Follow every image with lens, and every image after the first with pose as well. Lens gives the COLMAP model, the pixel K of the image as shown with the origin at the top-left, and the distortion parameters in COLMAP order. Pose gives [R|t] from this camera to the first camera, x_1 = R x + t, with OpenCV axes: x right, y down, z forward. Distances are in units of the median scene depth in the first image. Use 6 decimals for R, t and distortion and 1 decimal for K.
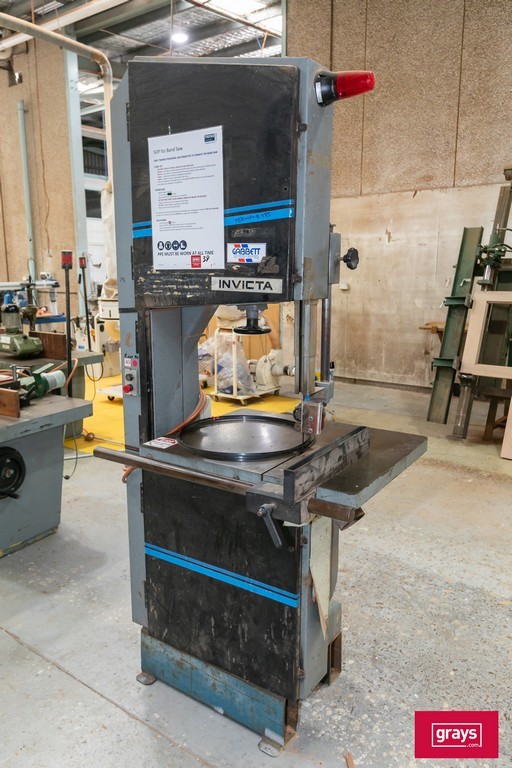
lens RADIAL K [[585.3, 0, 256.8], [0, 585.3, 384.2], [0, 0, 1]] dist [-0.001568, -0.000928]
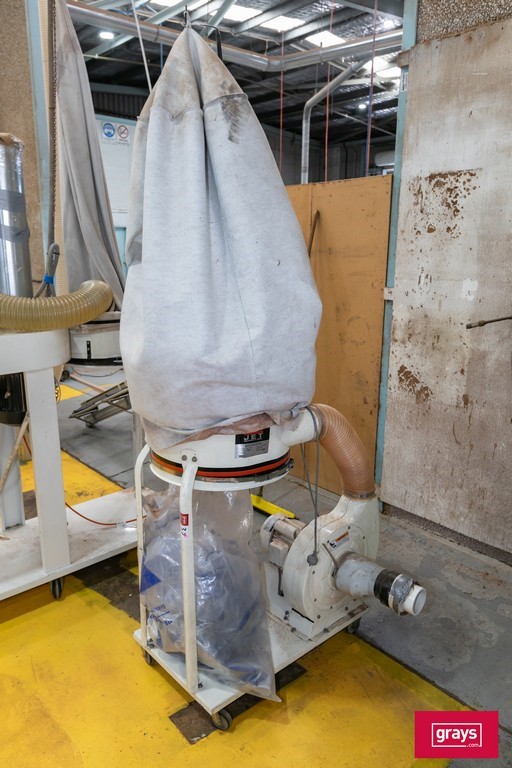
lens RADIAL K [[585.3, 0, 252.6], [0, 585.3, 387.3], [0, 0, 1]] dist [-0.001568, -0.000928]
pose [[0.980369, 0.060717, -0.187590, 0.035256], [-0.052507, 0.997445, 0.048434, -0.137686], [0.190051, -0.037633, 0.981053, 0.717533]]
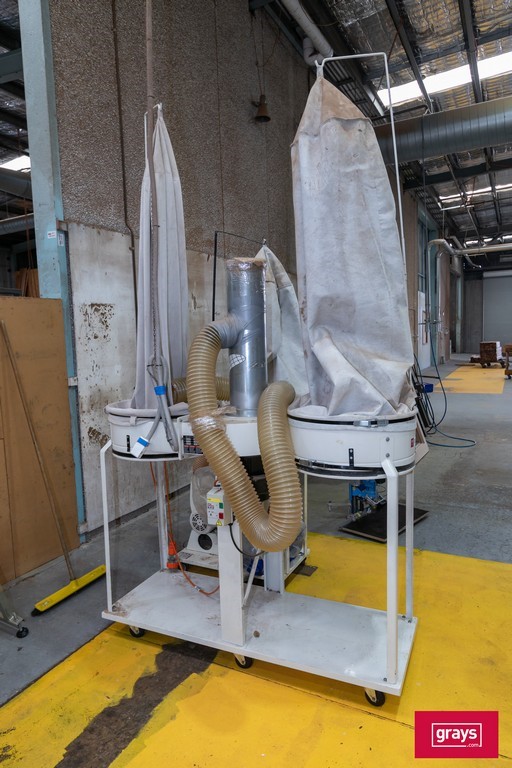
lens RADIAL K [[530.9, 0, 253.3], [0, 530.9, 380.8], [0, 0, 1]] dist [0.002873, -0.000075]
pose [[-0.199681, -0.072597, 0.977168, -0.524866], [0.217810, 0.969013, 0.116500, -0.215015], [-0.955346, 0.236100, -0.177681, 1.083277]]
